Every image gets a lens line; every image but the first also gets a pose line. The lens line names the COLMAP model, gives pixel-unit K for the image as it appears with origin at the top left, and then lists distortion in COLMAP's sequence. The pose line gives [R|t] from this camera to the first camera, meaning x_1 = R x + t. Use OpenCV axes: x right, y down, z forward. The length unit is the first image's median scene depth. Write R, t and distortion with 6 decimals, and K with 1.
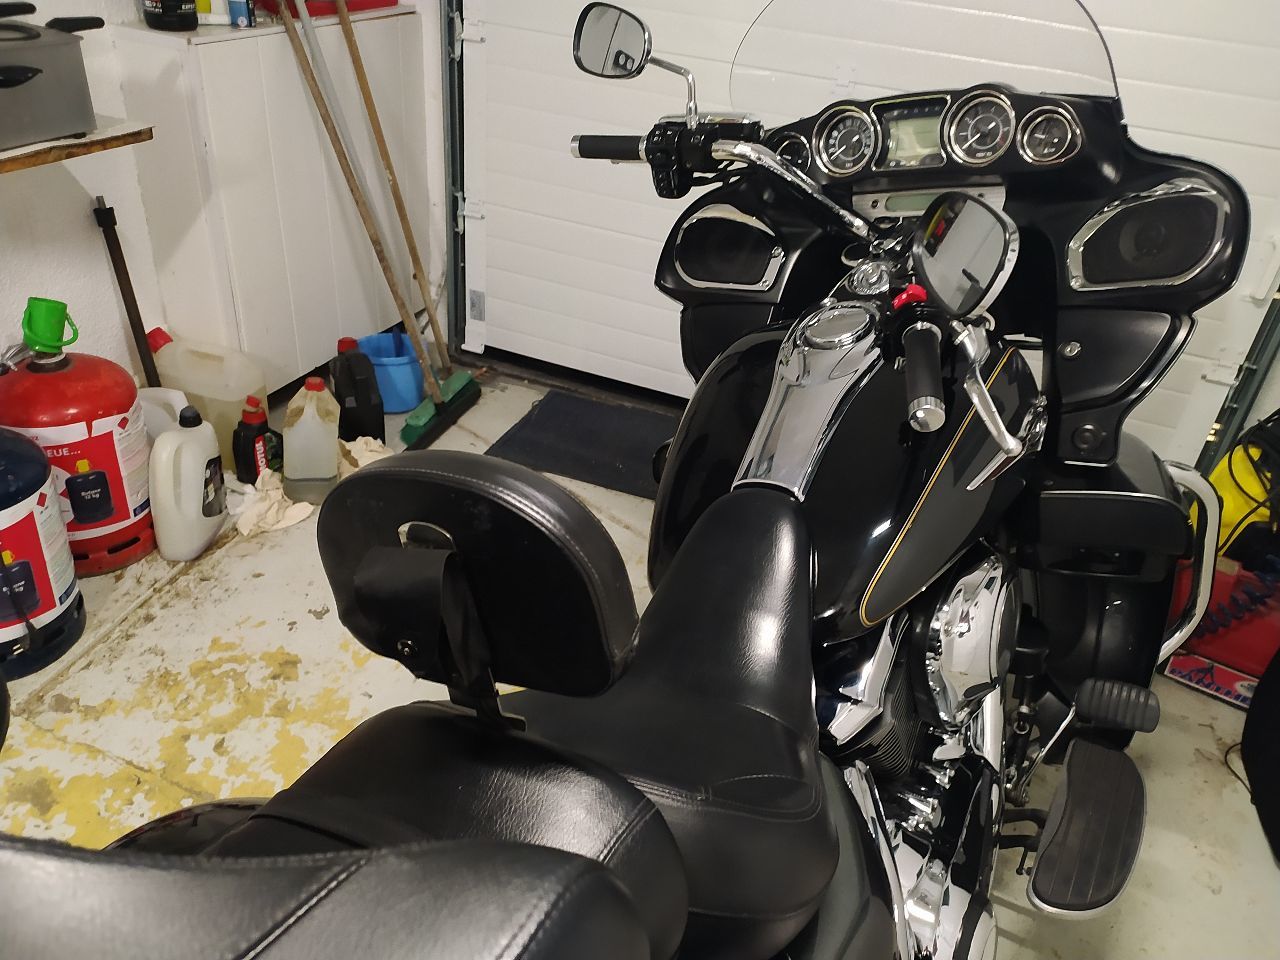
lens RADIAL K [[970.3, 0, 640.0], [0, 970.3, 480.0], [0, 0, 1]] dist [0.077895, -0.101753]
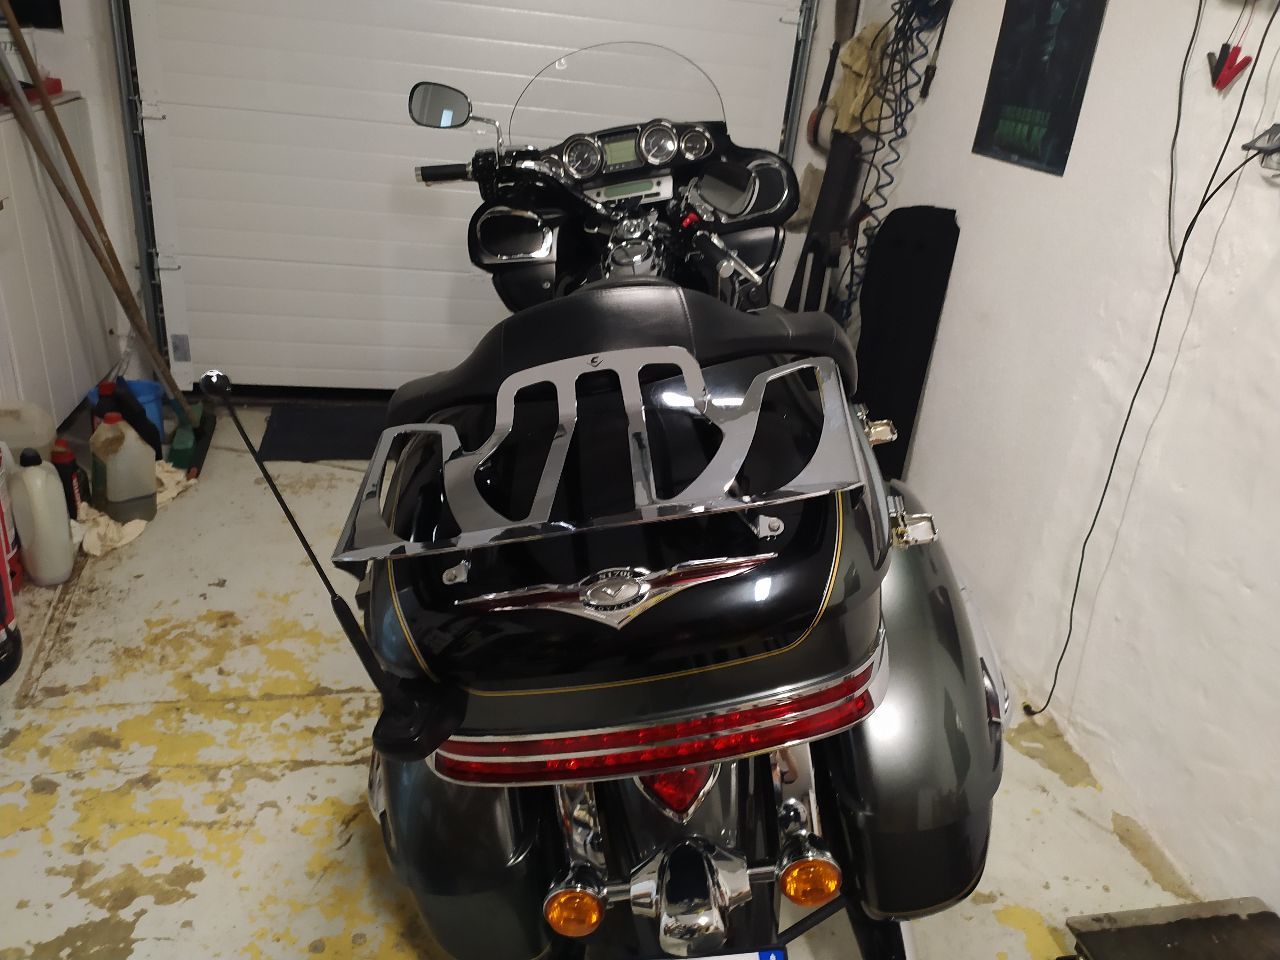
lens RADIAL K [[970.3, 0, 640.0], [0, 970.3, 480.0], [0, 0, 1]] dist [0.077895, -0.101753]
pose [[0.846487, -0.232943, 0.478745, -0.503635], [0.260424, 0.965450, 0.009293, 0.157423], [-0.464369, 0.116810, 0.877905, -0.357915]]
